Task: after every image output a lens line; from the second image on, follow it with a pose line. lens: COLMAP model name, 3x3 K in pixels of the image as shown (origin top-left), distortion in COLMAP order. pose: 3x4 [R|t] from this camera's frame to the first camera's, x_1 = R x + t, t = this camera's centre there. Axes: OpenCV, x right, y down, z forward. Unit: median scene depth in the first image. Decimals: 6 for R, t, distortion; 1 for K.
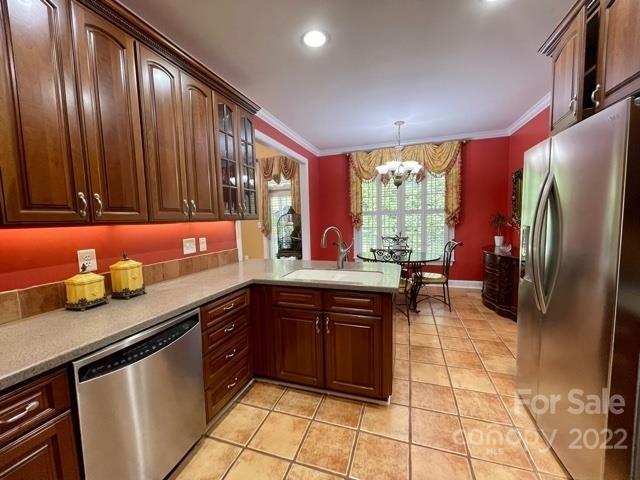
lens RADIAL K [[259.6, 0, 321.0], [0, 259.6, 240.1], [0, 0, 1]] dist [0.006821, -0.000155]
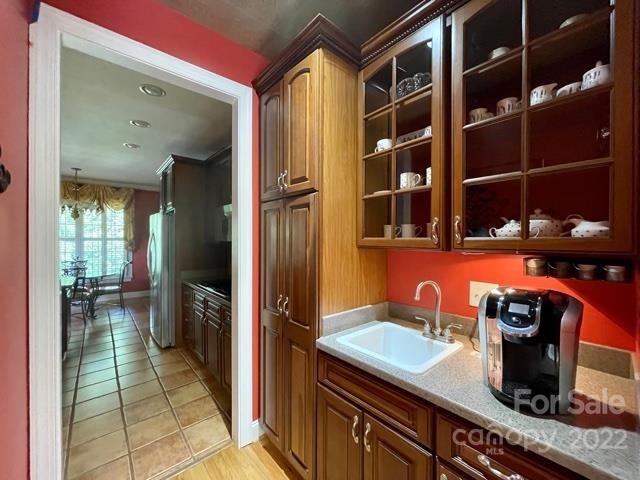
lens RADIAL K [[259.6, 0, 321.0], [0, 259.6, 240.1], [0, 0, 1]] dist [0.006821, -0.000155]
pose [[0.512380, 0.027253, 0.858326, -0.131931], [0.058833, 0.996034, -0.066746, 0.036794], [-0.856741, 0.084697, 0.508745, -0.492907]]
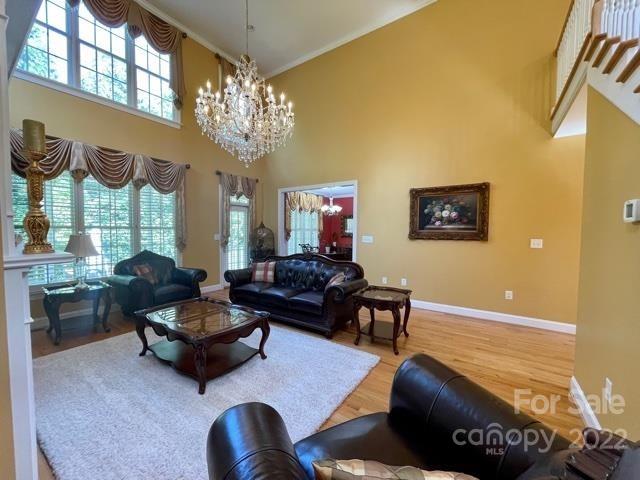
lens RADIAL K [[259.6, 0, 321.0], [0, 259.6, 240.1], [0, 0, 1]] dist [0.006821, -0.000155]
pose [[0.281143, 0.000198, 0.959666, -1.371127], [0.063860, 0.997780, -0.018914, -0.001208], [-0.957539, 0.066601, 0.280506, 0.434063]]
